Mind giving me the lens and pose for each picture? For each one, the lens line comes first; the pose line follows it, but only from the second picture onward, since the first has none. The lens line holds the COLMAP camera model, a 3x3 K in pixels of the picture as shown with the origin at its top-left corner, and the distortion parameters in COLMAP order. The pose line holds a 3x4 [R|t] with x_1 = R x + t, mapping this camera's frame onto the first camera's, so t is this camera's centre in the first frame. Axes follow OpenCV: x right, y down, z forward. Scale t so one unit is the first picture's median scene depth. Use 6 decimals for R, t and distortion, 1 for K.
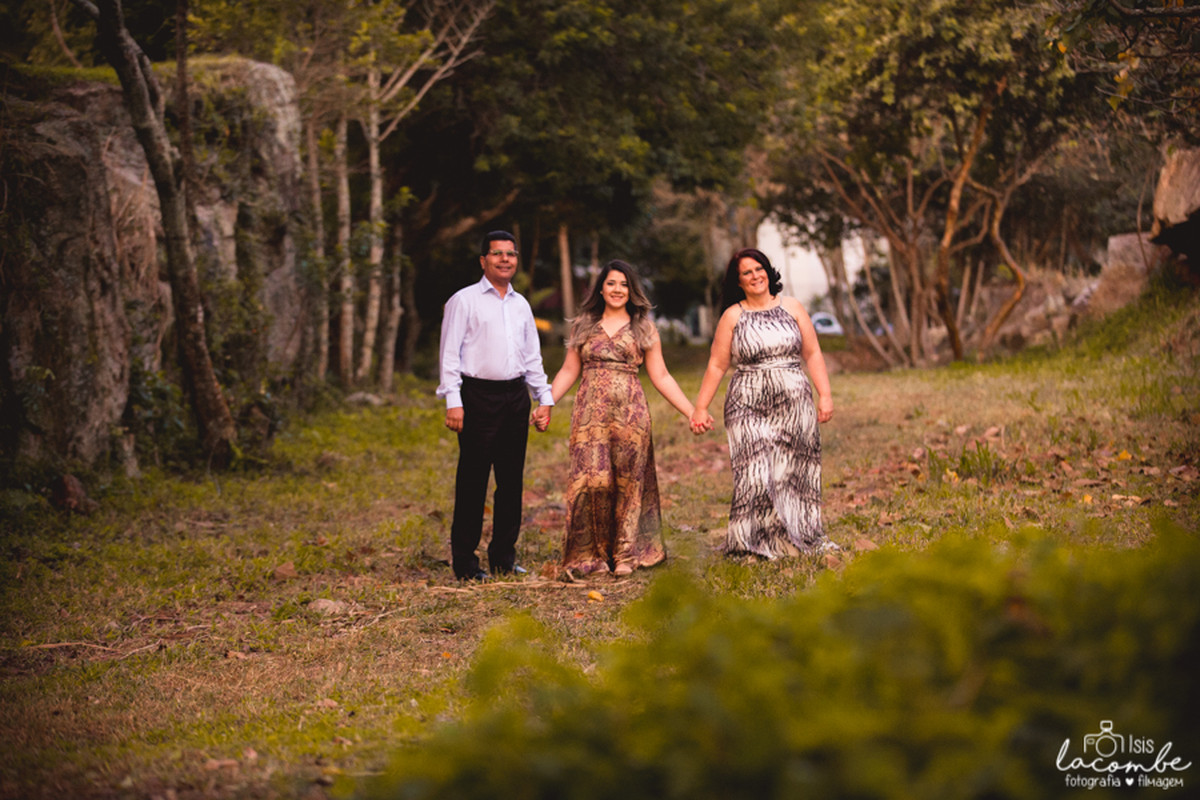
lens RADIAL K [[3514.5, 0, 600.0], [0, 3514.5, 400.0], [0, 0, 1]] dist [0.048213, -0.561340]
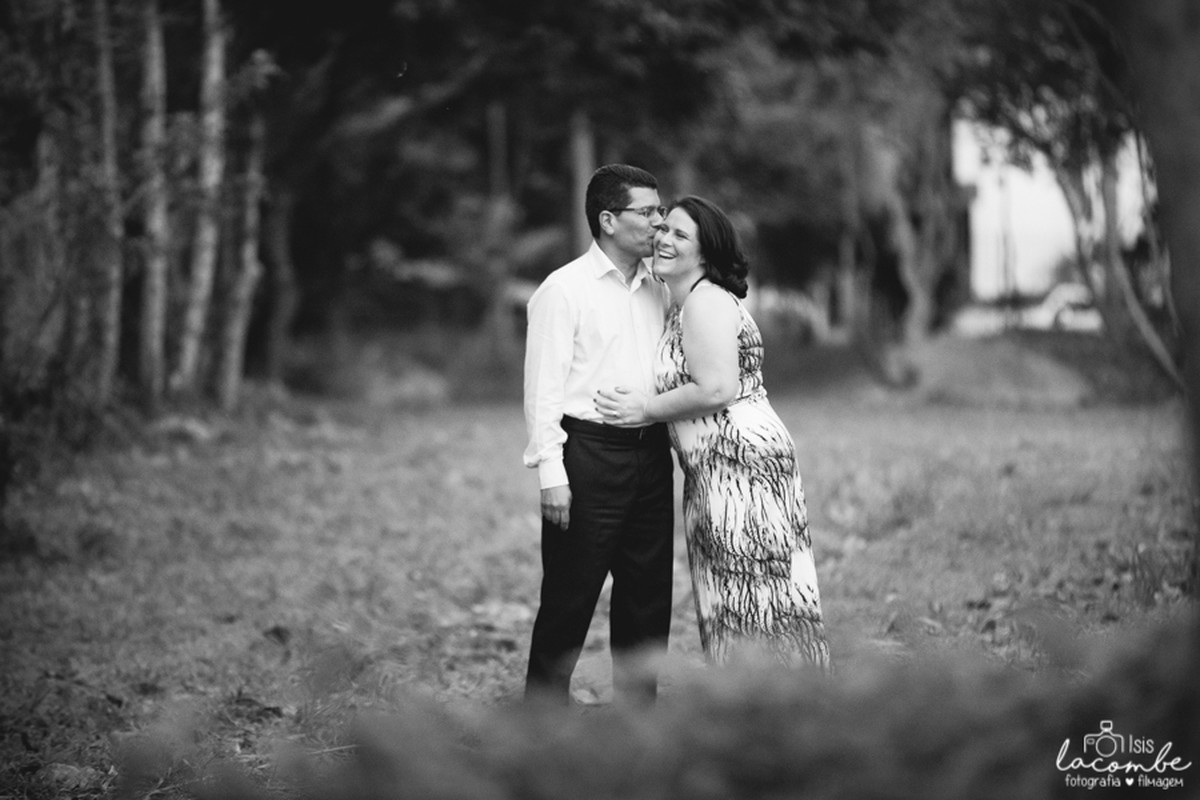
lens RADIAL K [[6780.2, 0, 600.0], [0, 6780.2, 400.0], [0, 0, 1]] dist [1.845891, -12.786073]
pose [[0.999507, 0.029317, -0.011221, 0.013431], [-0.029380, 0.999553, -0.005454, -0.001081], [0.011056, 0.005781, 0.999922, -0.096200]]
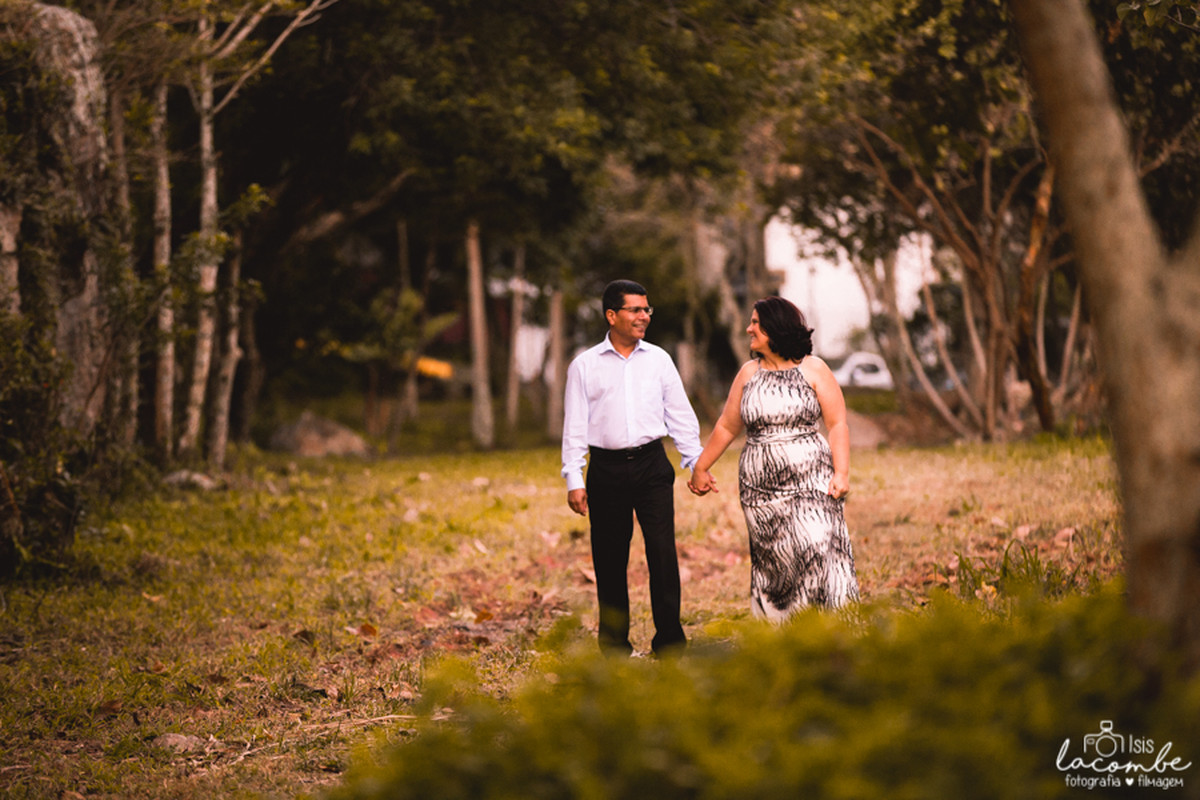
lens RADIAL K [[5572.8, 0, 600.0], [0, 5572.8, 400.0], [0, 0, 1]] dist [0.992690, -2.825552]
pose [[0.999866, 0.009969, 0.012968, 0.000606], [-0.009777, 0.999844, -0.014717, -0.000717], [-0.013113, 0.014589, 0.999808, -0.149703]]
